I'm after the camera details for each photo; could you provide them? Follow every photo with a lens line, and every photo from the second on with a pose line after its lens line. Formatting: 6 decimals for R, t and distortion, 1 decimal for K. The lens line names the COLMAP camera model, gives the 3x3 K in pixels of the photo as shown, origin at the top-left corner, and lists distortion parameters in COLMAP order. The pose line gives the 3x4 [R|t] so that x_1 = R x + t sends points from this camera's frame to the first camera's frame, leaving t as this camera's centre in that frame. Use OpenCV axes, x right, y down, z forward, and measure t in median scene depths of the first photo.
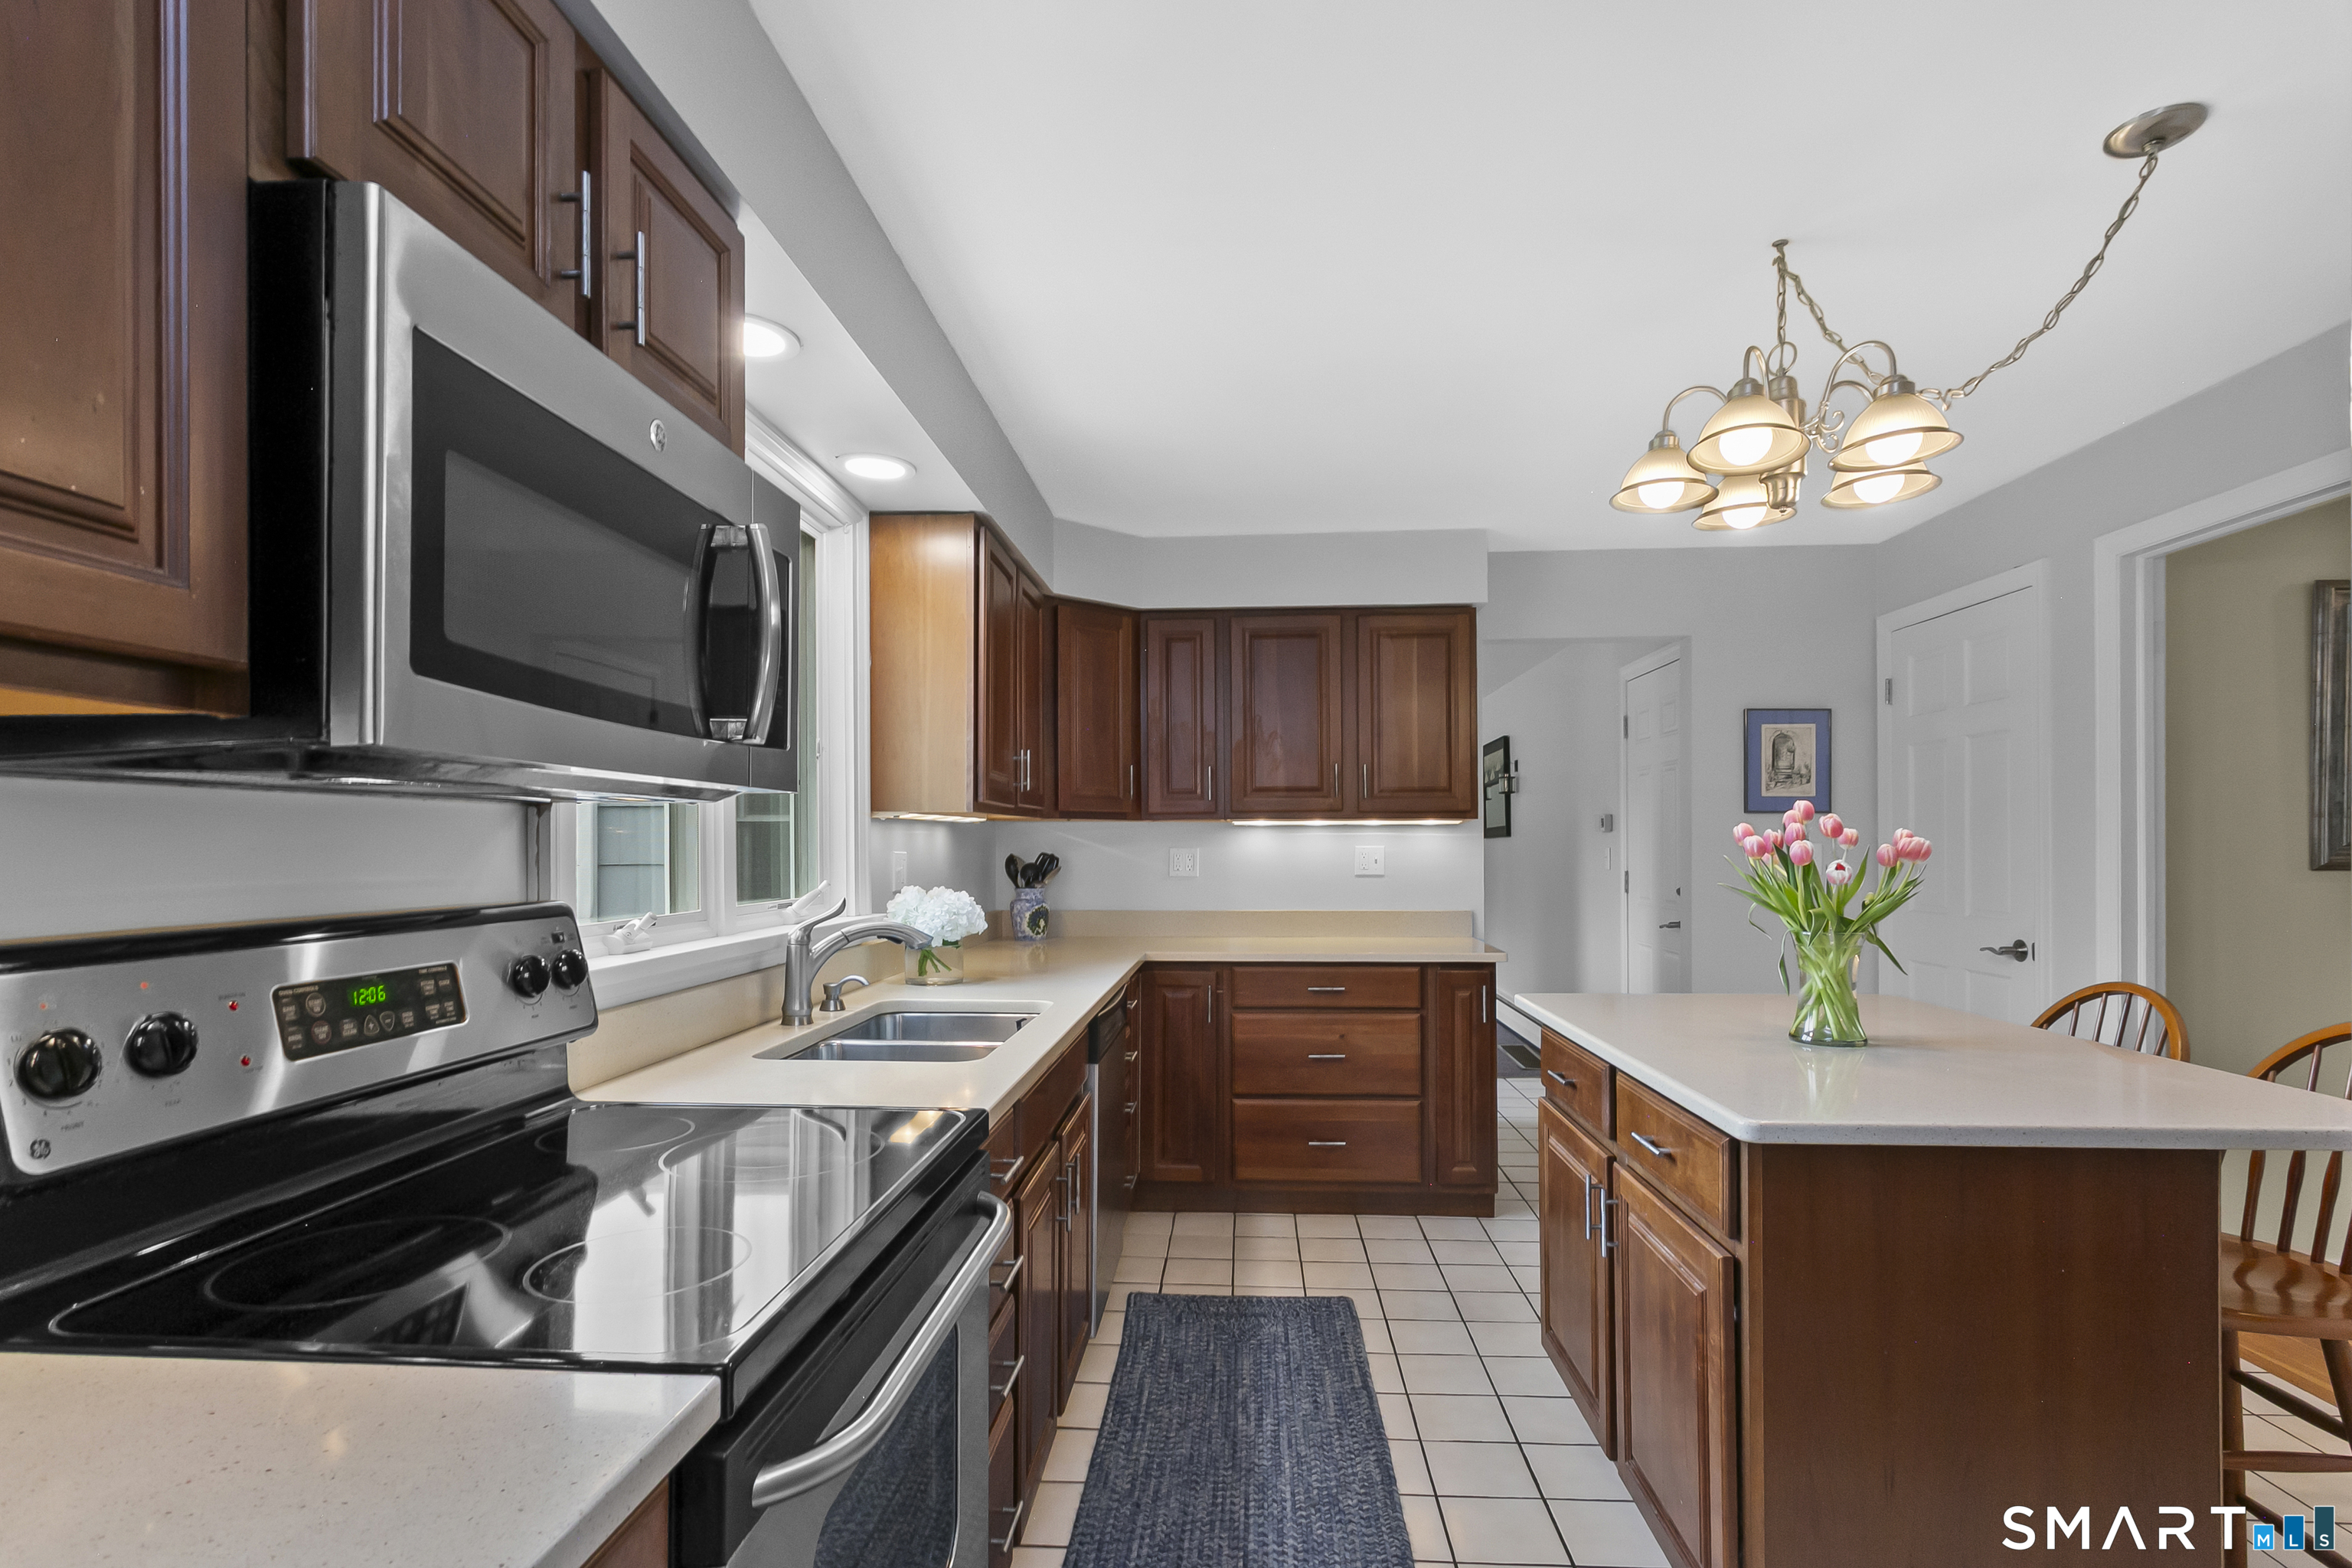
lens RADIAL K [[1114.8, 0, 1195.2], [0, 1114.8, 843.4], [0, 0, 1]] dist [-0.002172, 0.000002]
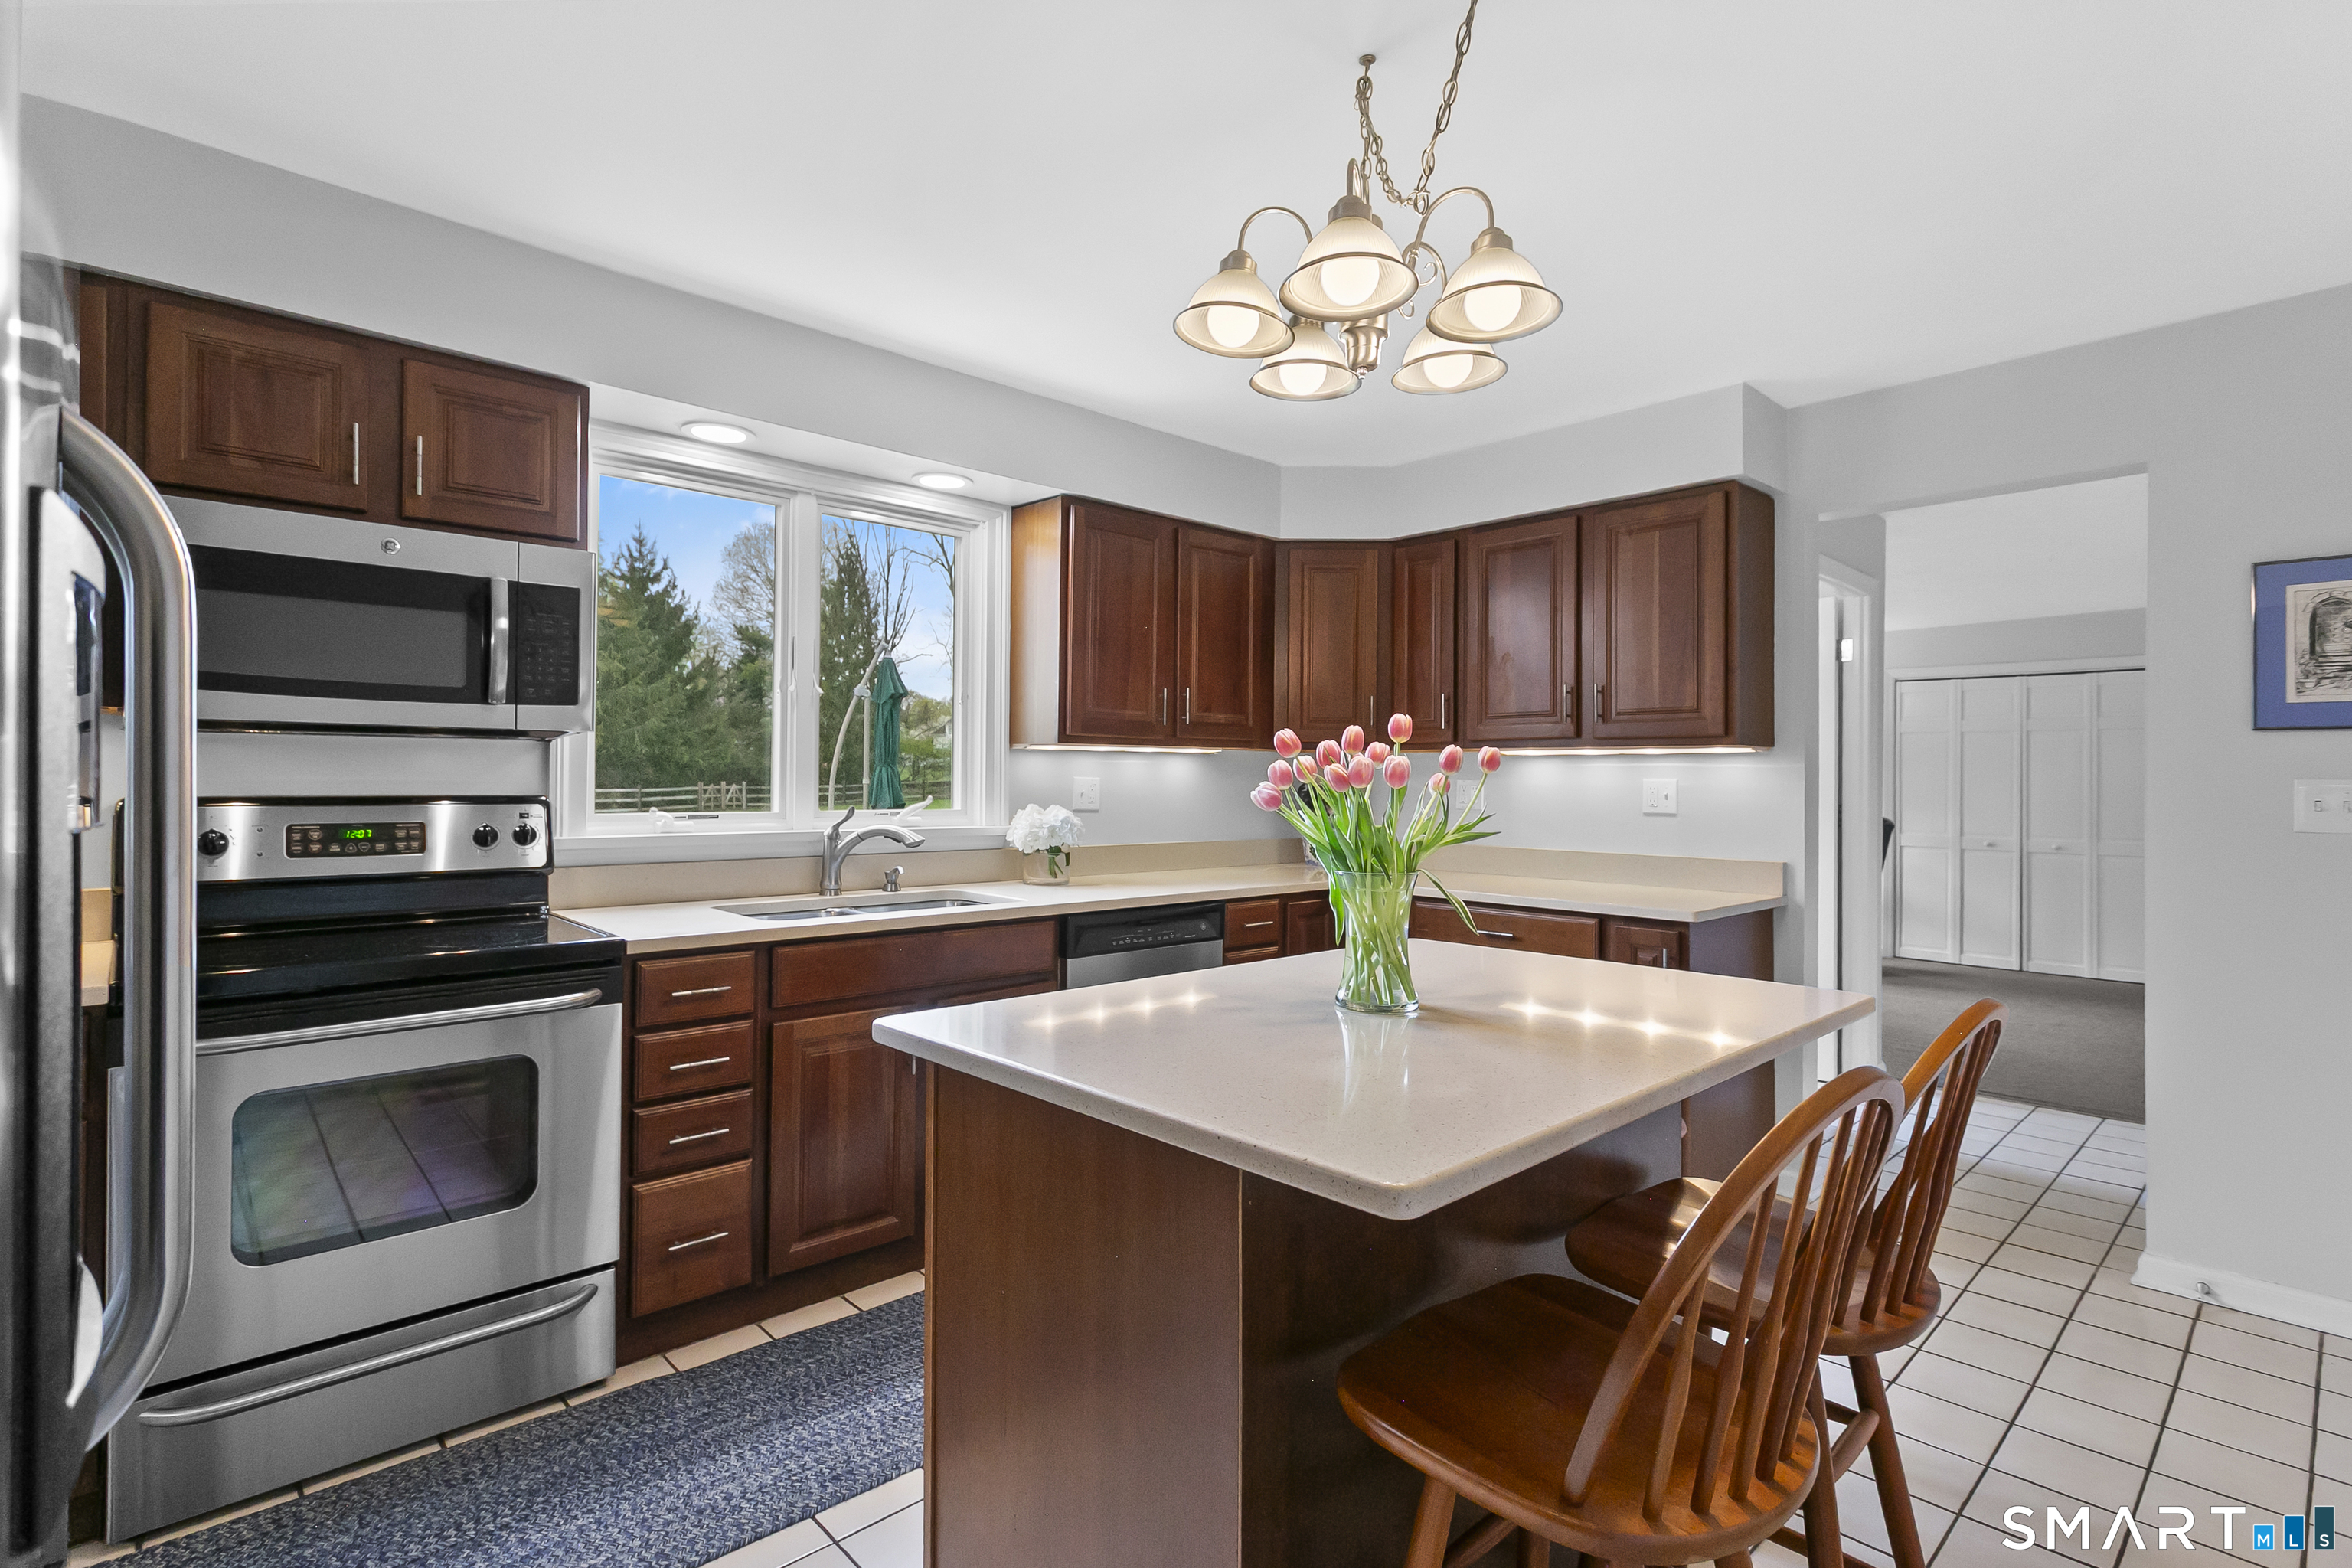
lens RADIAL K [[1132.4, 0, 1212.4], [0, 1132.4, 757.4], [0, 0, 1]] dist [0.002770, 0.000573]
pose [[0.733589, -0.005117, -0.679574, 0.592800], [-0.010216, 0.999776, -0.018556, 0.005836], [0.679517, 0.020555, 0.733372, 0.171377]]
